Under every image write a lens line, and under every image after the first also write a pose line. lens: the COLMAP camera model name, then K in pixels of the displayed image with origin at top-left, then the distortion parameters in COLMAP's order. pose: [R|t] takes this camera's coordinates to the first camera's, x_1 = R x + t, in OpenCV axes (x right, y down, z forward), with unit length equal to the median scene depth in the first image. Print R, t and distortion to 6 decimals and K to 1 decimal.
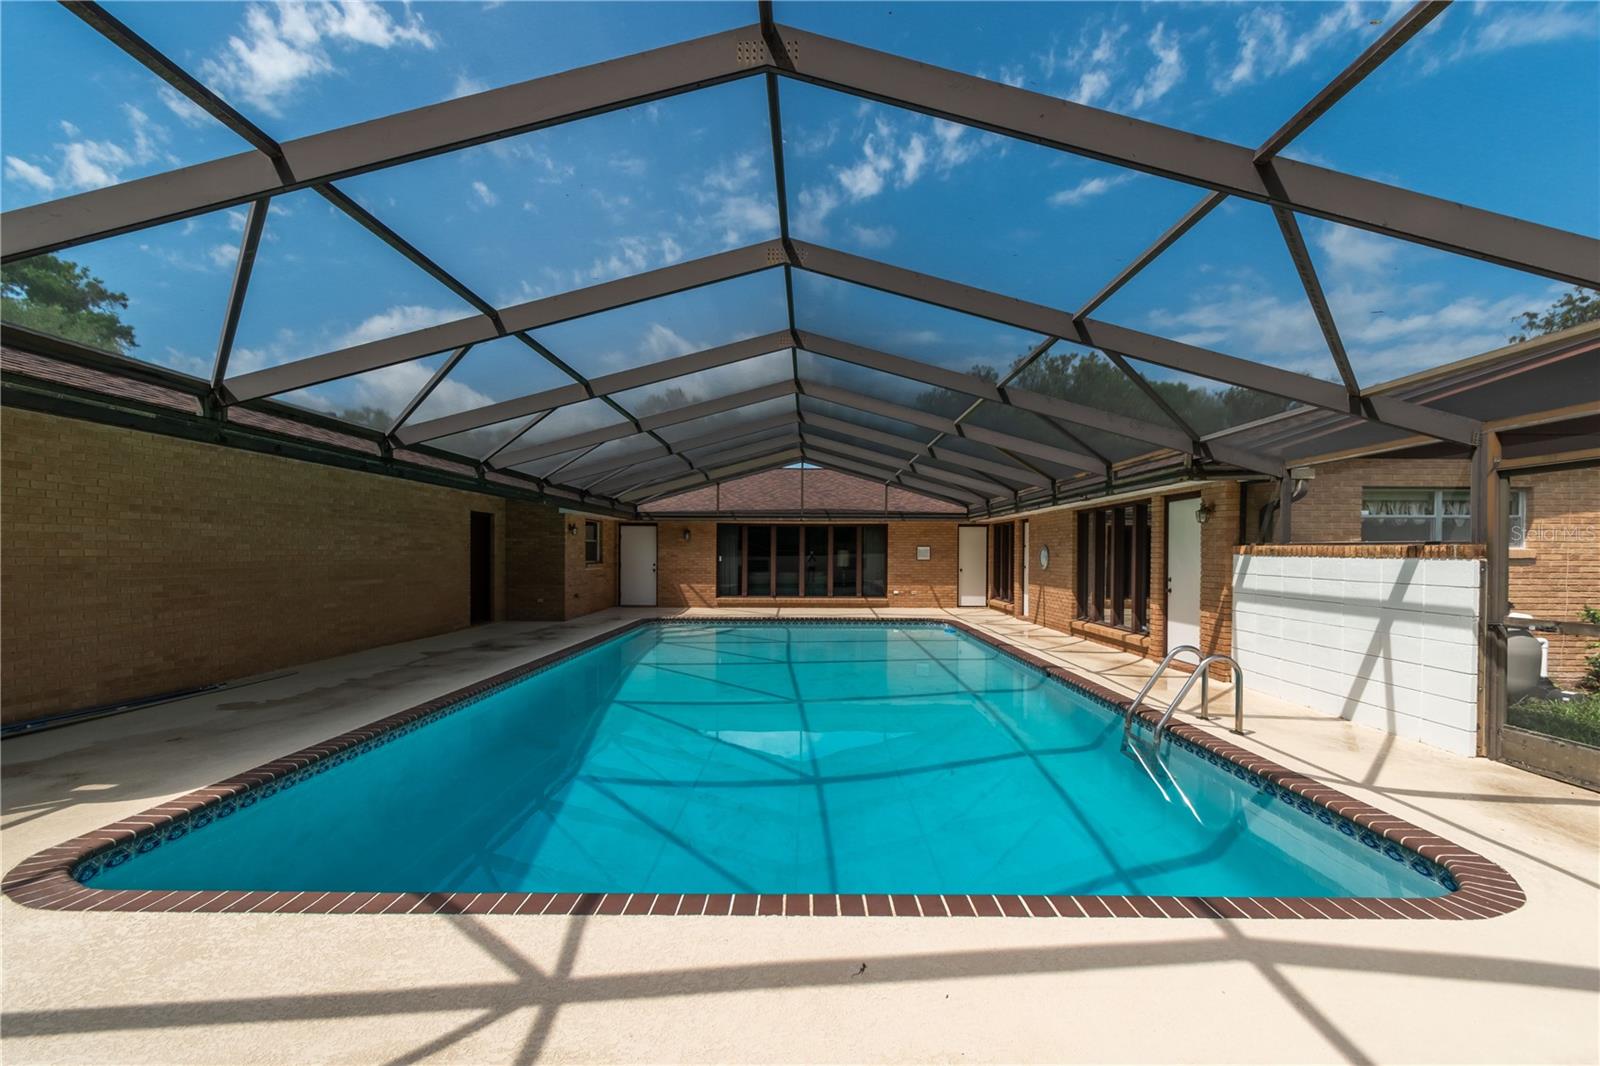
lens RADIAL K [[718.5, 0, 804.1], [0, 718.5, 562.4], [0, 0, 1]] dist [0.005273, -0.001452]
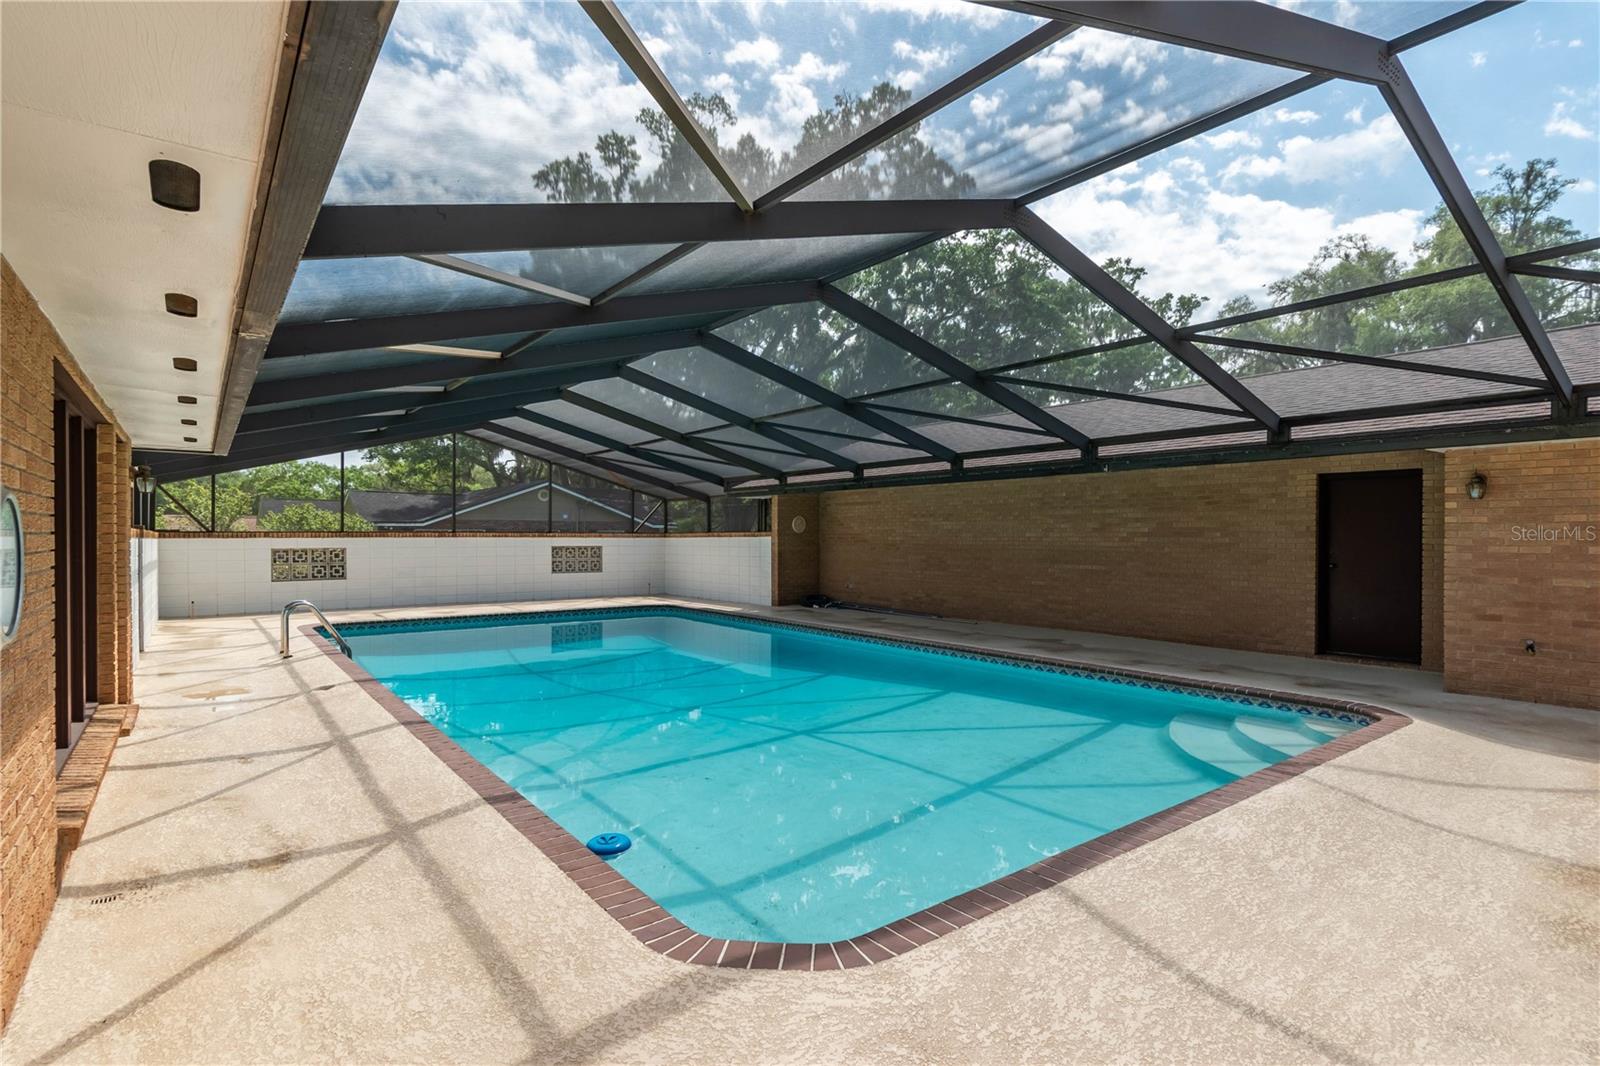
lens RADIAL K [[796.3, 0, 809.2], [0, 796.3, 534.0], [0, 0, 1]] dist [-0.001928, -0.000687]
pose [[-0.788462, -0.007246, -0.615040, 0.326781], [-0.012823, 0.999907, 0.004658, -0.016362], [0.614949, 0.011559, -0.788482, 1.287468]]
